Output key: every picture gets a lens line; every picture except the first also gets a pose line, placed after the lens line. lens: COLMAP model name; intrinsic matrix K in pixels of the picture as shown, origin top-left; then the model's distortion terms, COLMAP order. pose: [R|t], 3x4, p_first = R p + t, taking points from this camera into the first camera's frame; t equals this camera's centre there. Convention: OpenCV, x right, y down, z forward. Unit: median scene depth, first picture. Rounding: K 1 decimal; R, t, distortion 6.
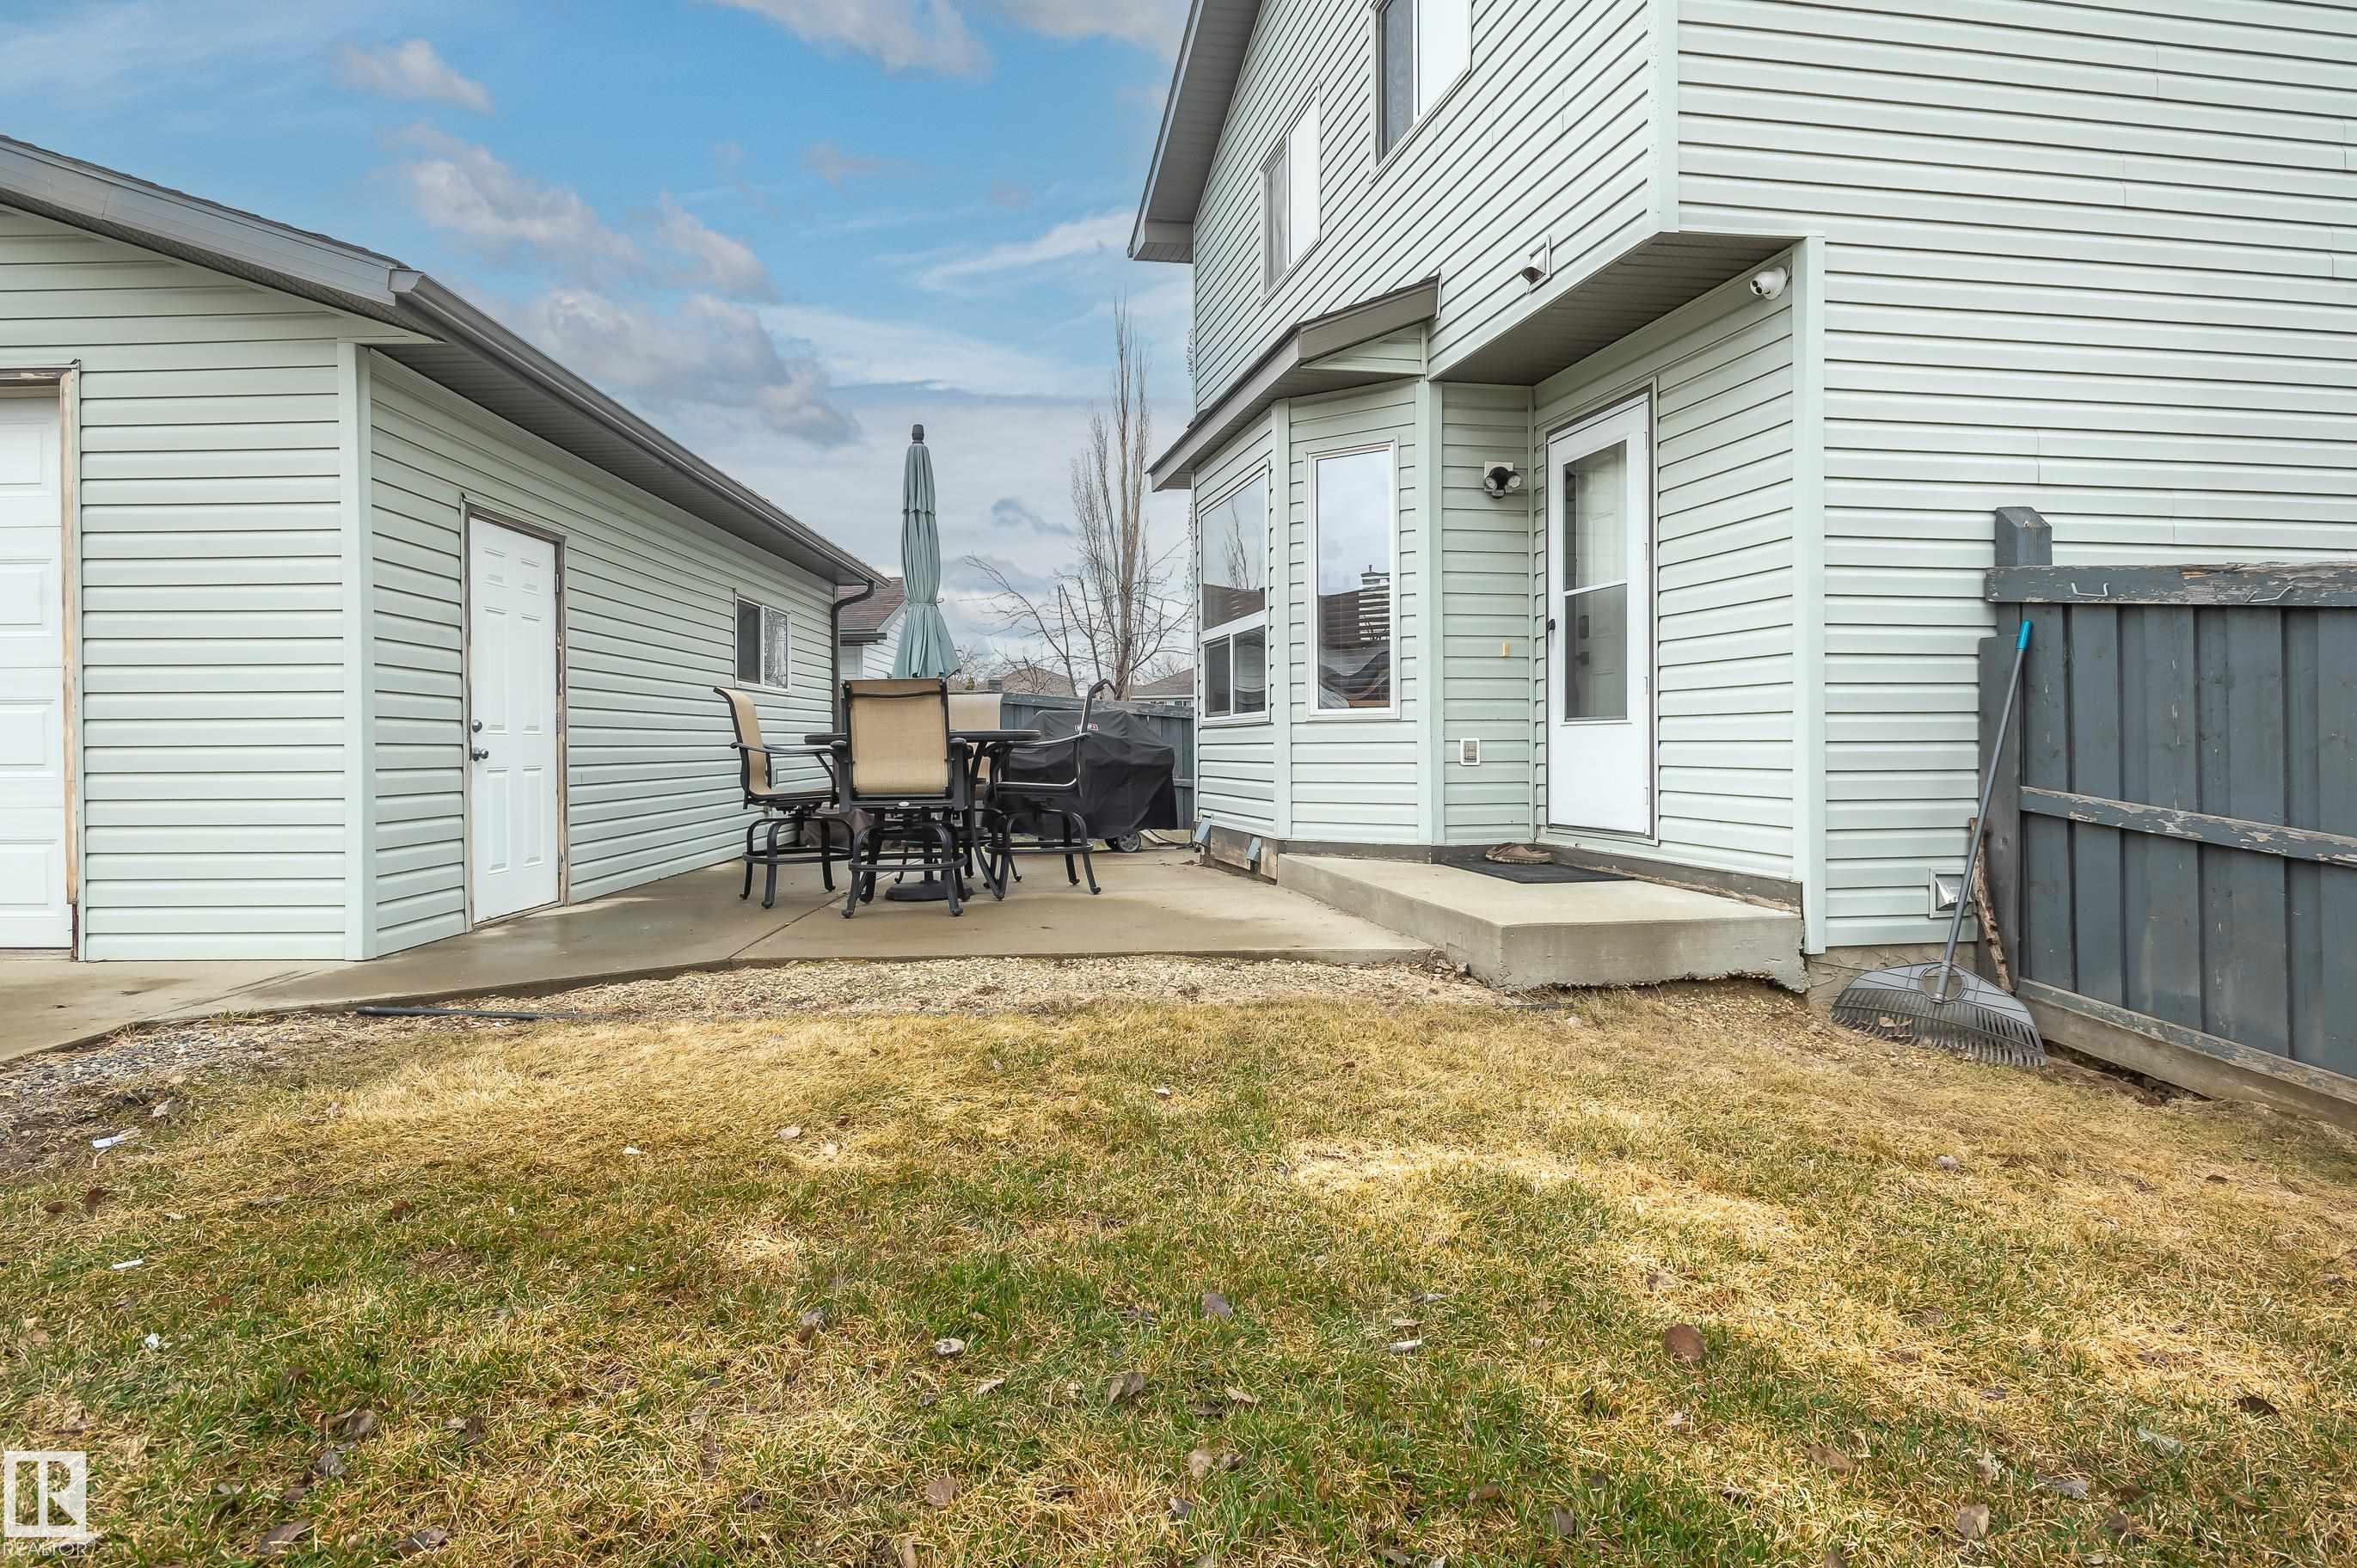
lens RADIAL K [[1251.1, 0, 1045.5], [0, 1251.1, 752.2], [0, 0, 1]] dist [0.011234, -0.006440]
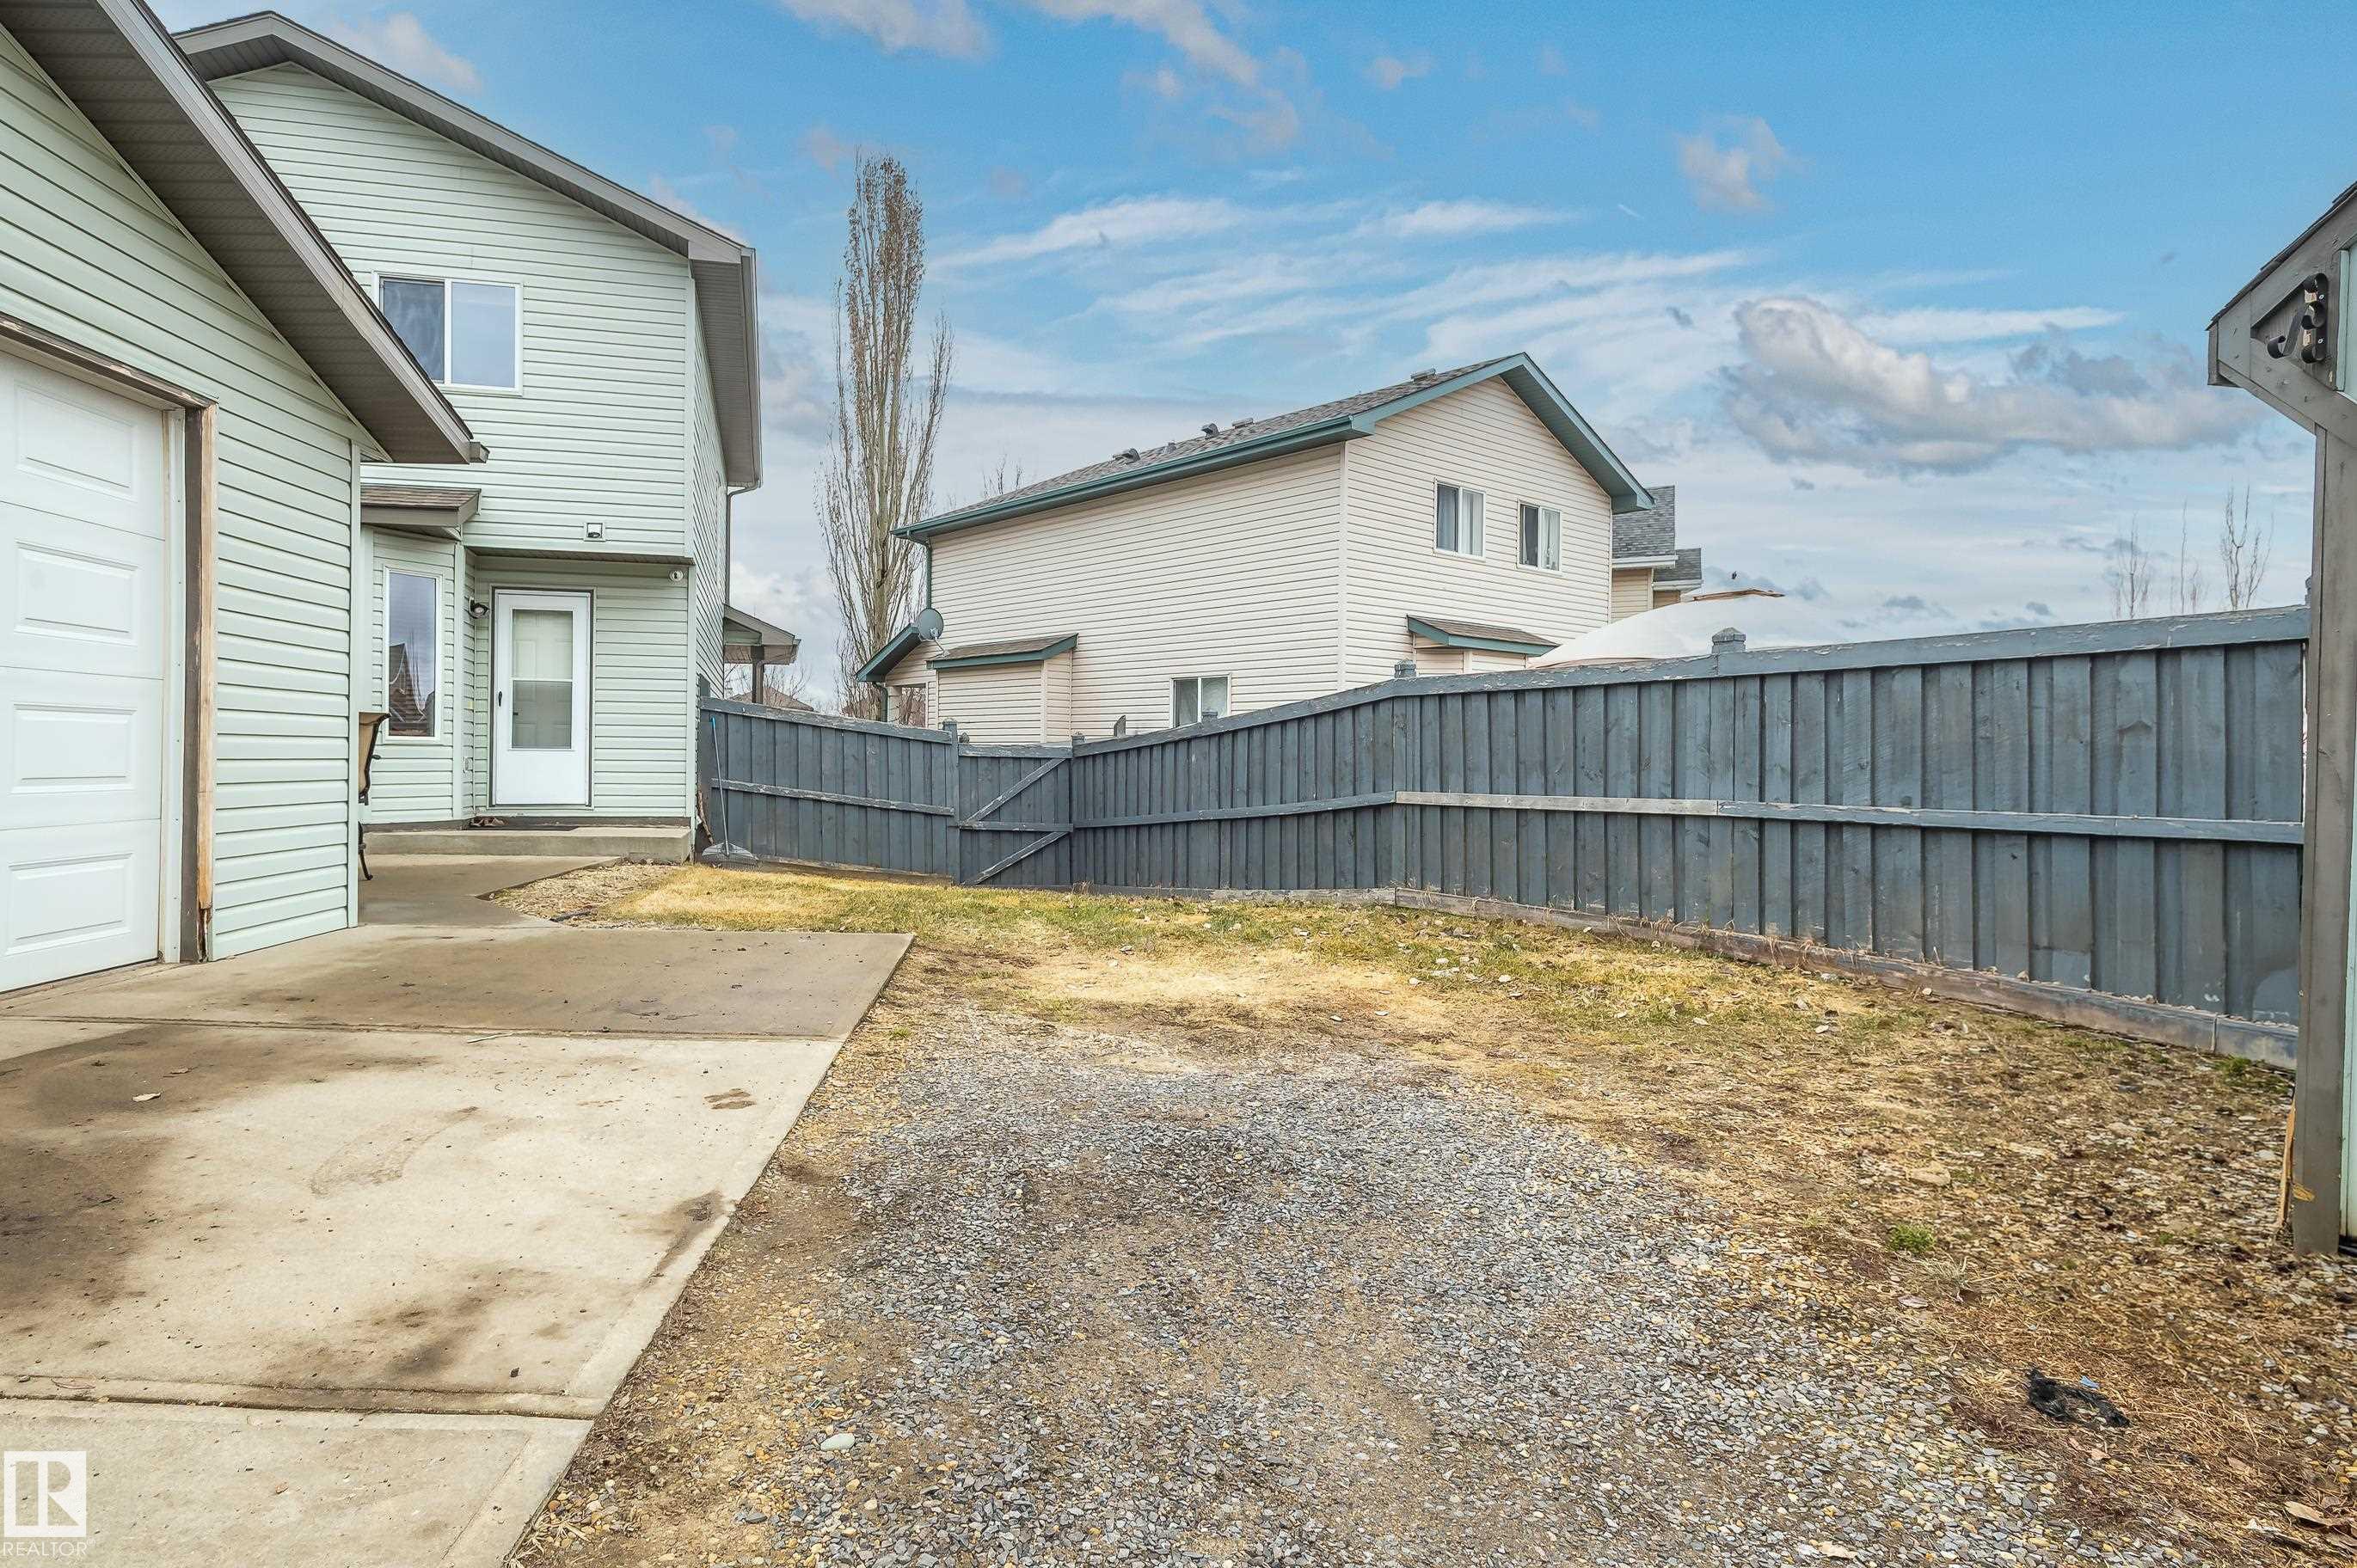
lens RADIAL K [[1251.1, 0, 1088.8], [0, 1251.1, 769.9], [0, 0, 1]] dist [0.011234, -0.006440]
pose [[-0.070834, -0.003934, 0.997480, -1.802122], [-0.006290, 0.999974, 0.003497, -0.004079], [-0.997468, -0.006027, -0.070857, 0.335669]]
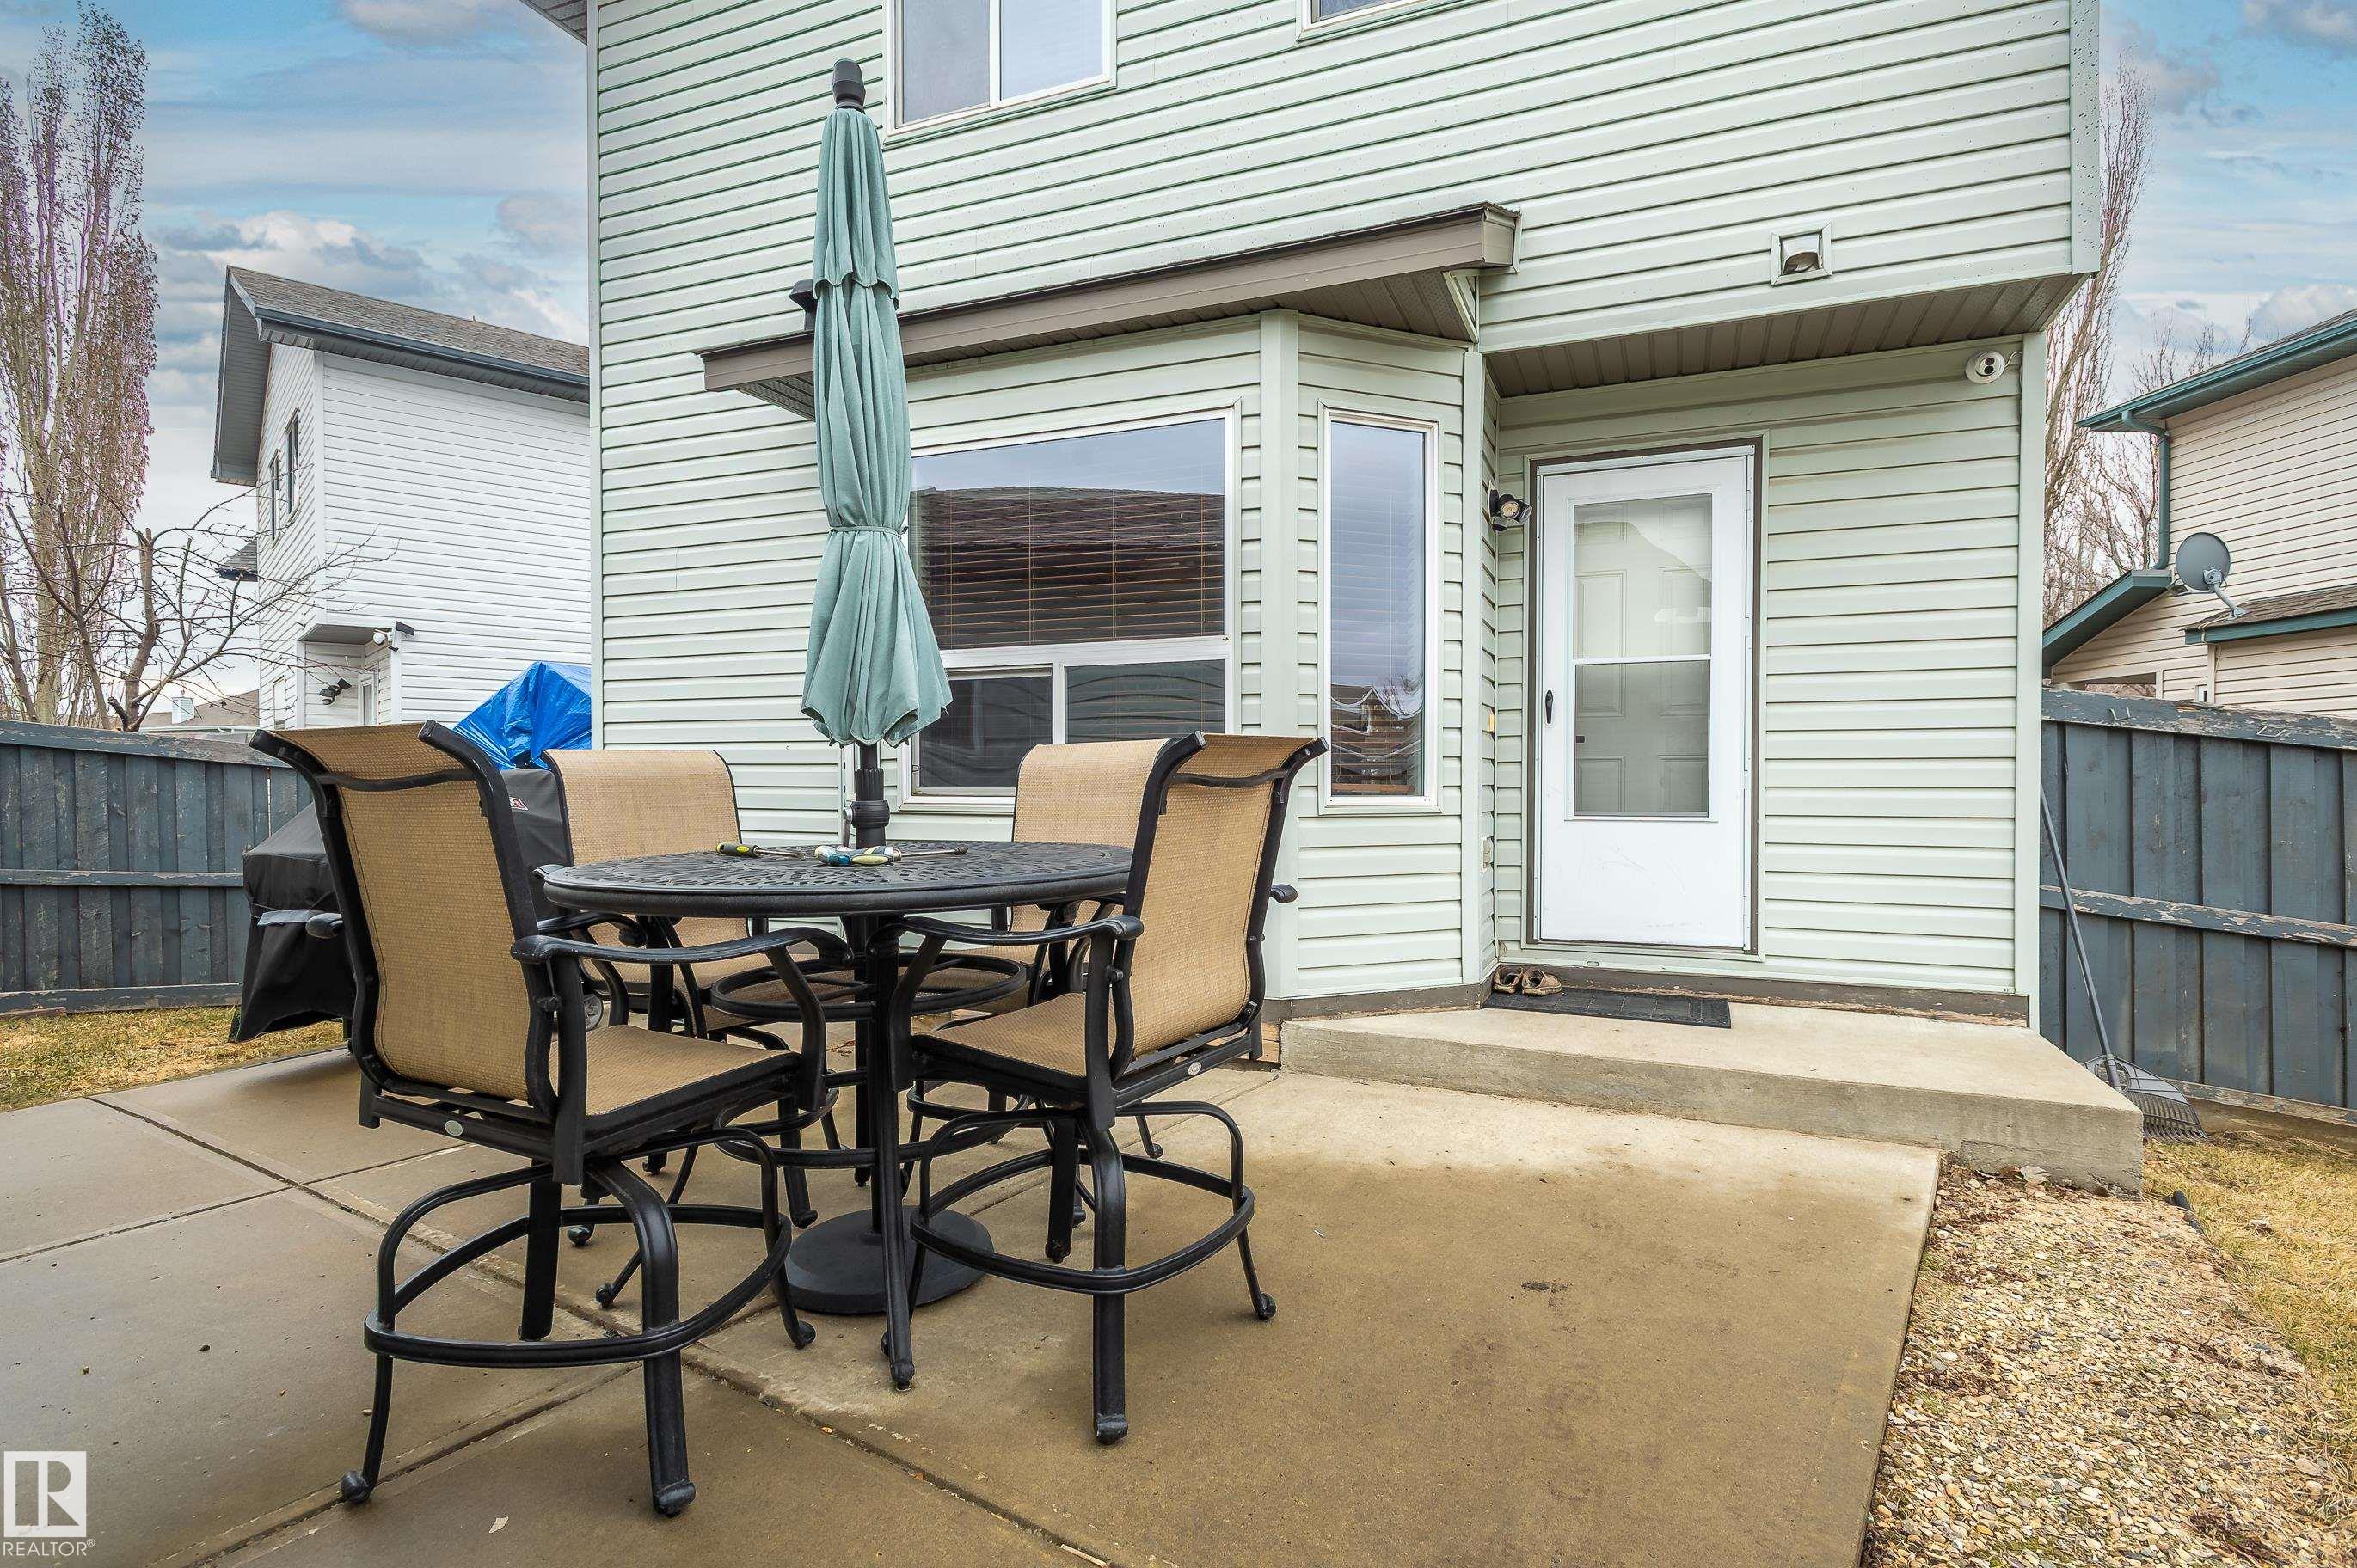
lens RADIAL K [[1251.1, 0, 1216.3], [0, 1251.1, 788.7], [0, 0, 1]] dist [0.011234, -0.006440]
pose [[0.517649, 0.001848, 0.855591, -0.498668], [-0.000390, 0.999998, -0.001925, -0.048362], [-0.855593, 0.000663, 0.517648, 0.932175]]
